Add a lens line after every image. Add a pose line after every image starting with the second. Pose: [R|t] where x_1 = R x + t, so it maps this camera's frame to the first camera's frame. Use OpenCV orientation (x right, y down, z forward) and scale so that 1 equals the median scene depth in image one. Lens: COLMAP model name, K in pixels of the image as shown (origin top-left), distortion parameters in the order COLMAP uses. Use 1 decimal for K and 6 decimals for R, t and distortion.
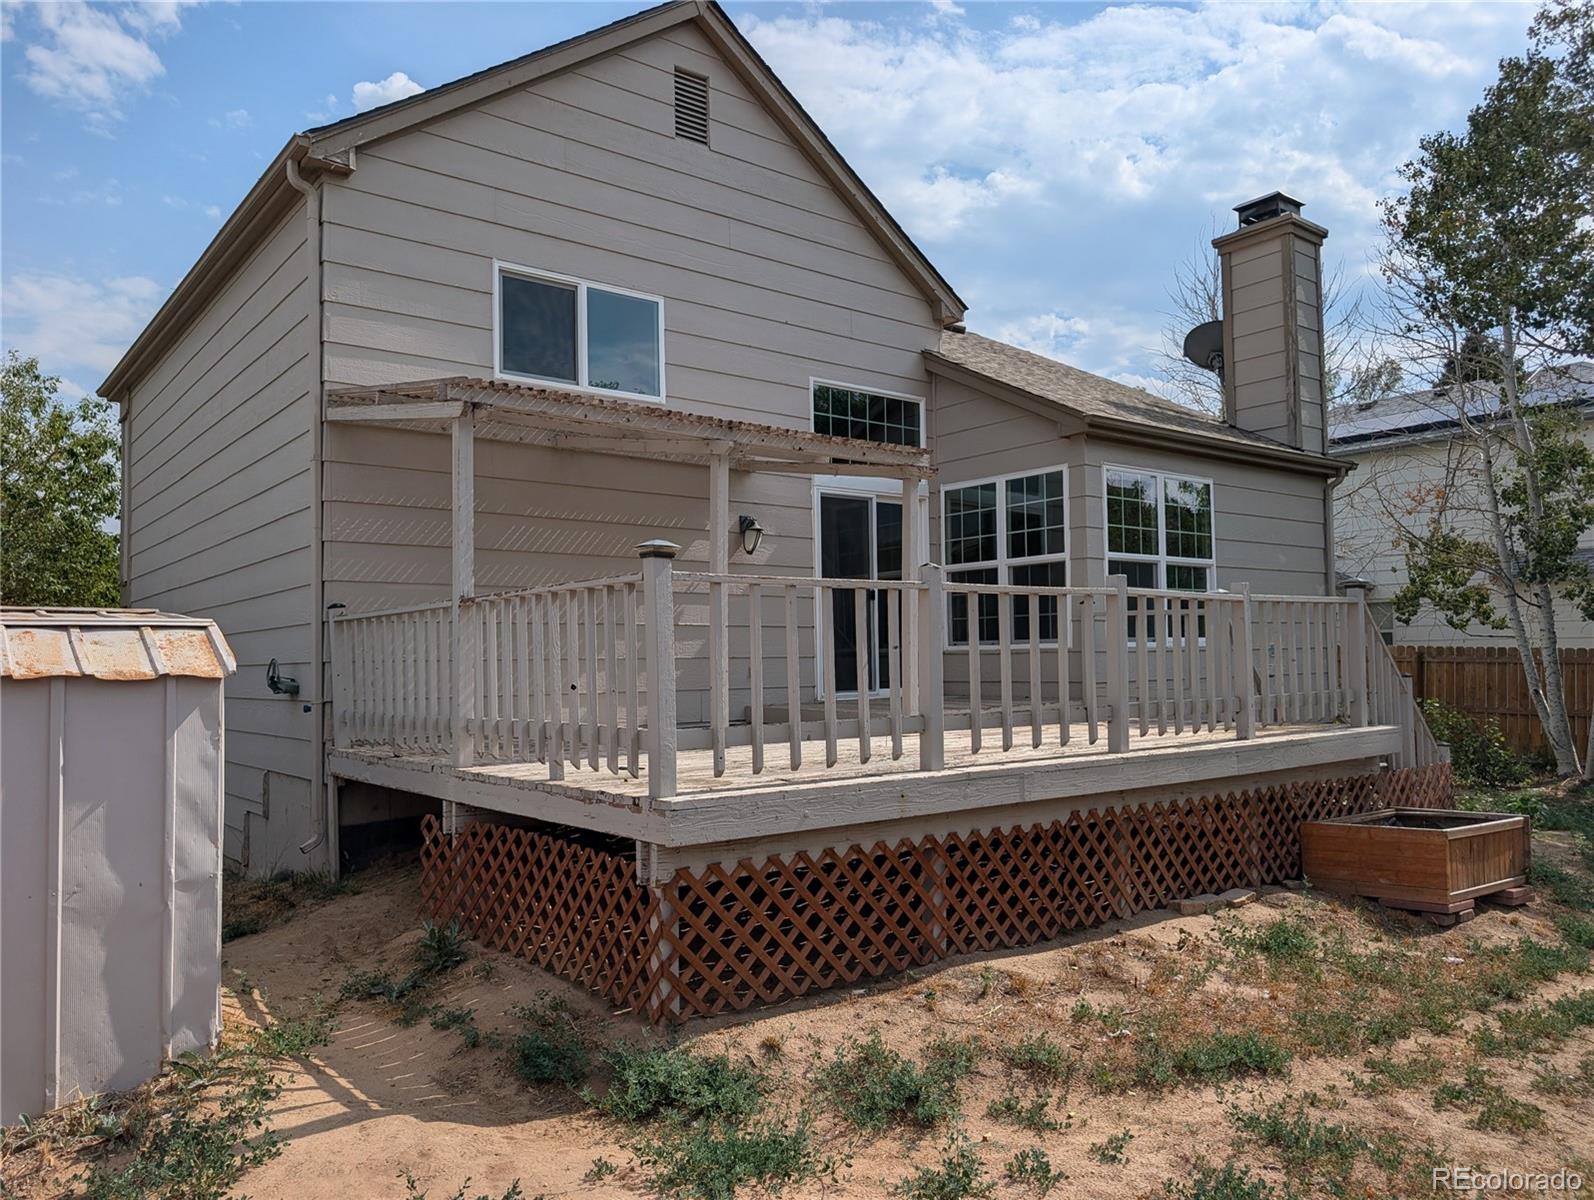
lens RADIAL K [[1154.1, 0, 800.6], [0, 1154.1, 606.6], [0, 0, 1]] dist [0.034881, 0.000203]
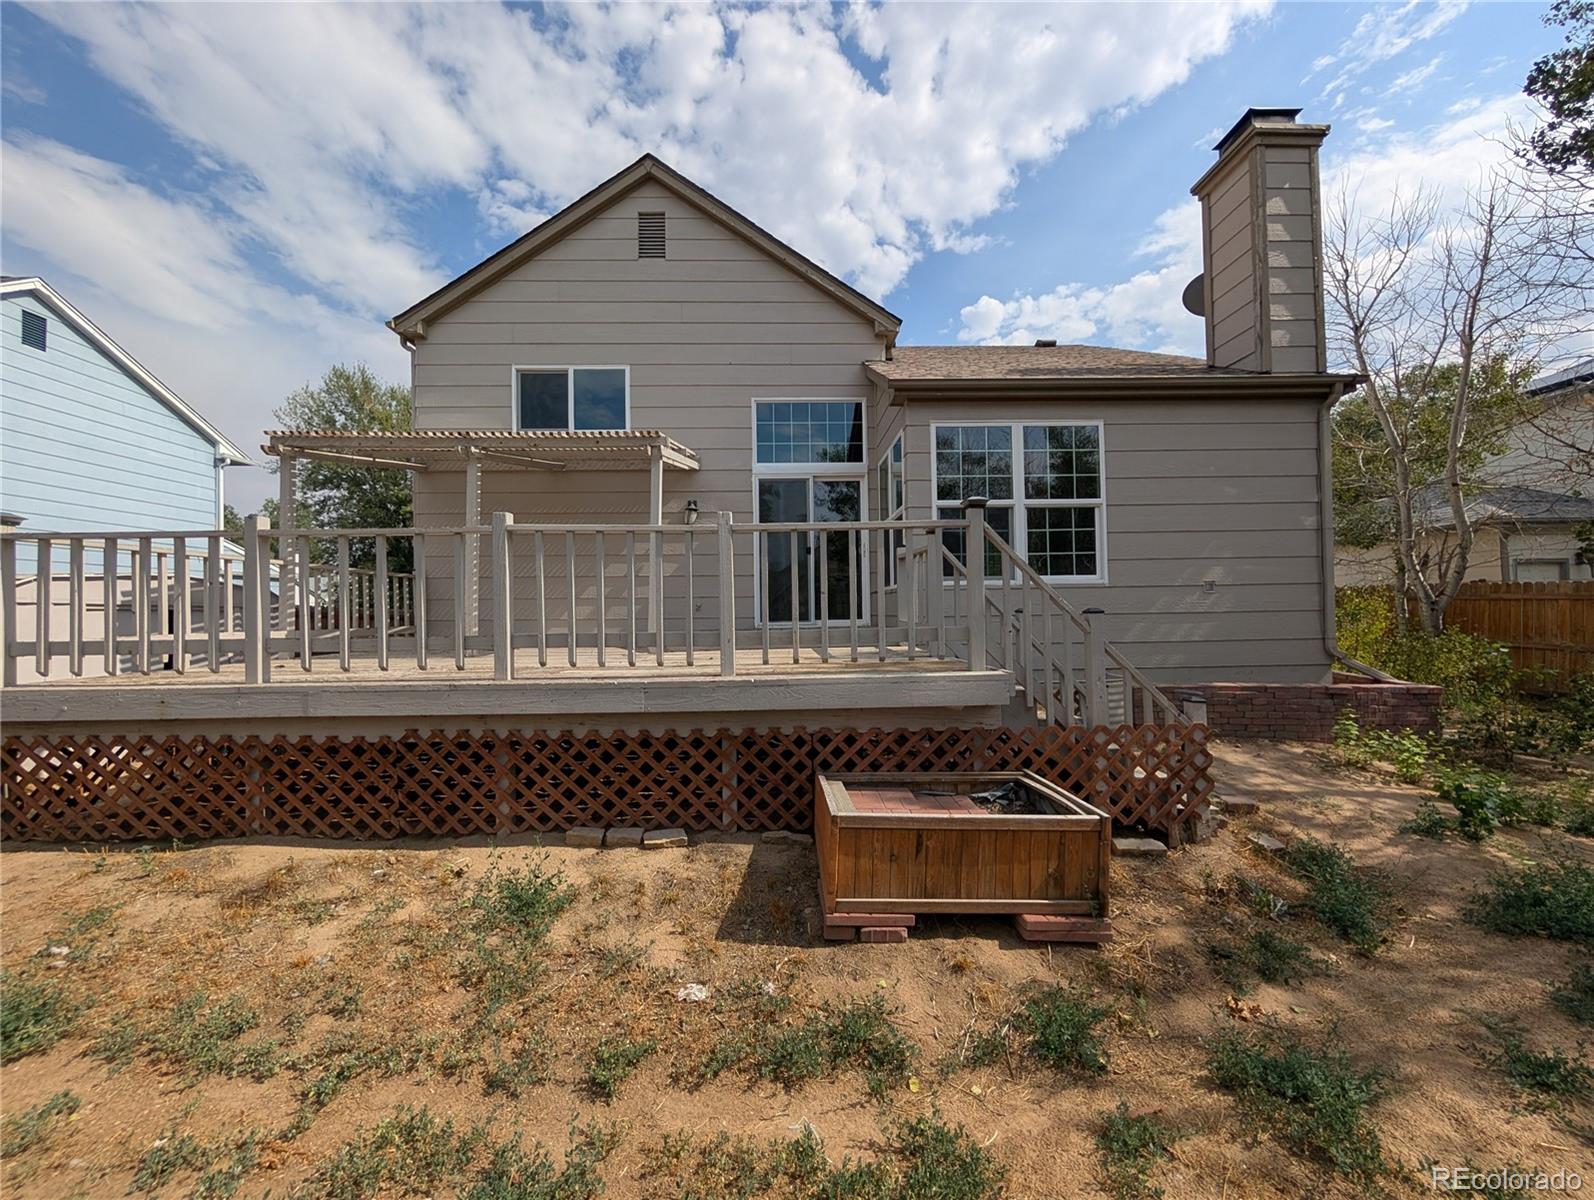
lens RADIAL K [[596.5, 0, 798.3], [0, 596.5, 597.9], [0, 0, 1]] dist [0.002574, -0.000133]
pose [[0.793459, -0.005625, -0.608598, 0.497323], [0.028546, 0.999201, 0.027982, 0.026602], [0.607954, -0.039576, 0.792985, 0.444707]]
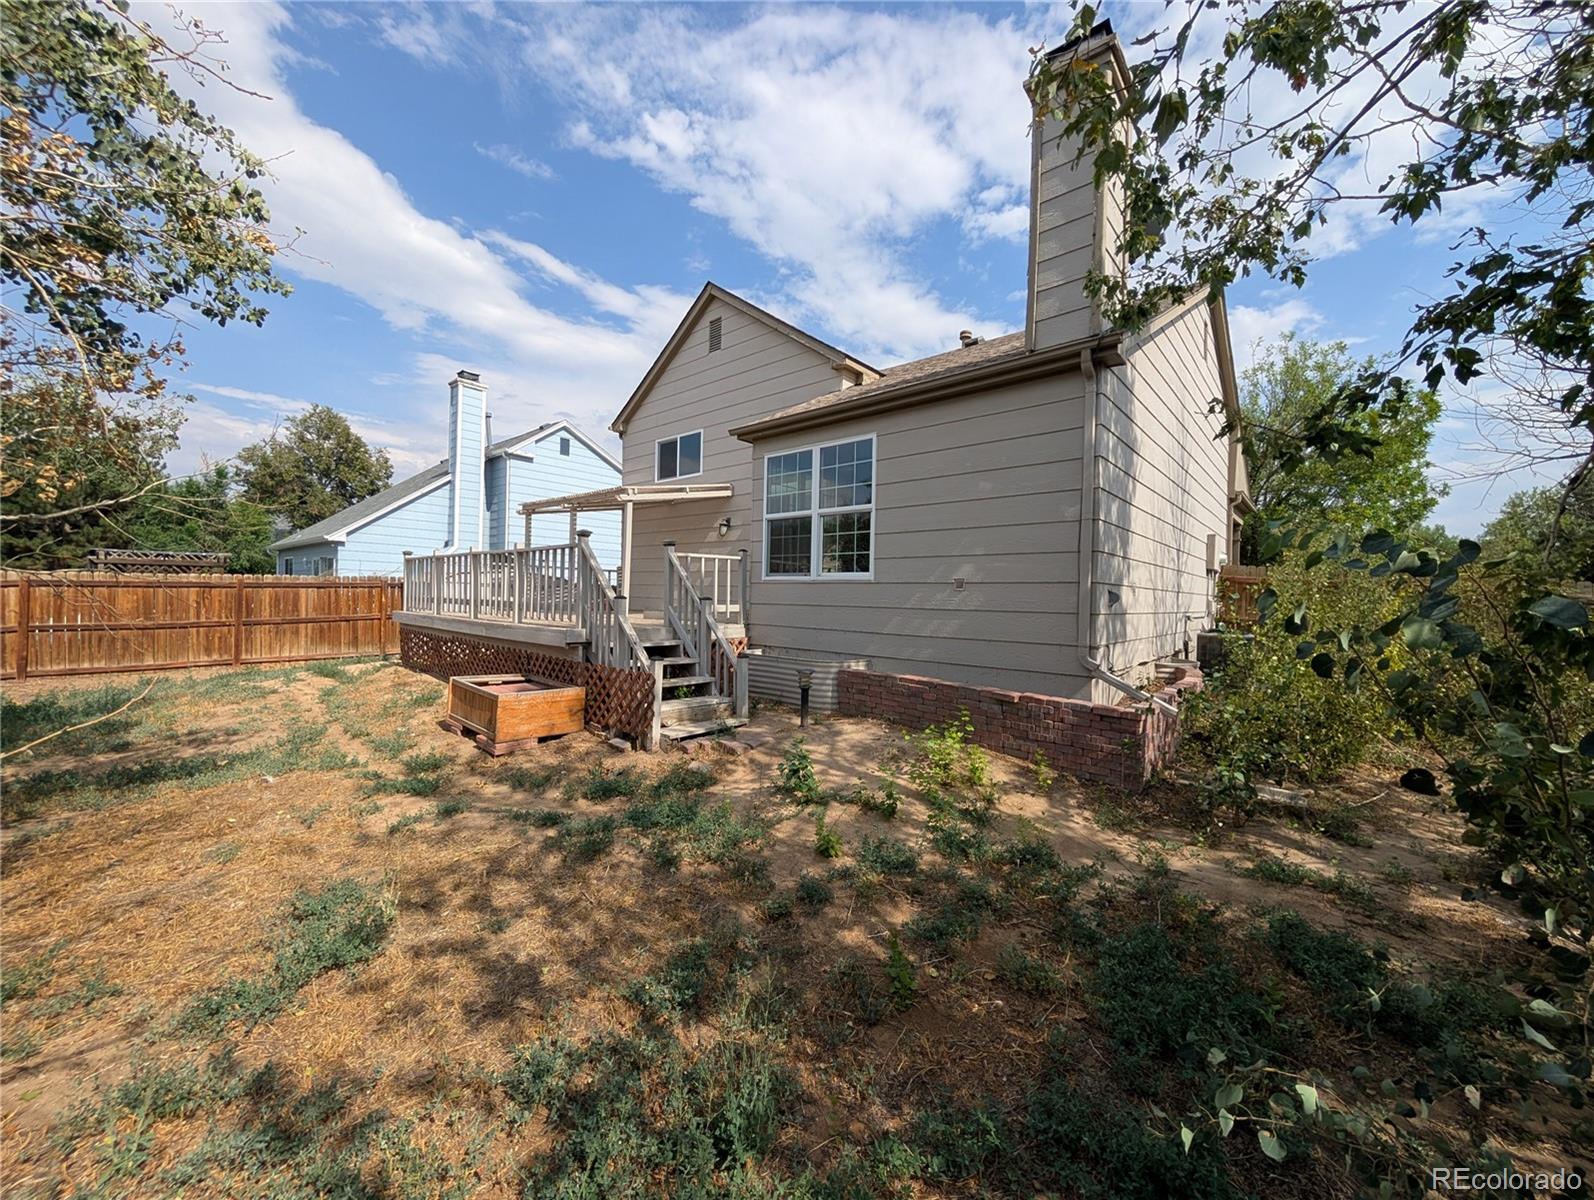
lens RADIAL K [[596.5, 0, 804.5], [0, 596.5, 601.0], [0, 0, 1]] dist [0.002574, -0.000133]
pose [[0.184391, 0.025936, -0.982511, 0.991341], [0.017048, 0.999417, 0.029582, 0.039473], [0.982705, -0.022204, 0.183841, 0.884110]]
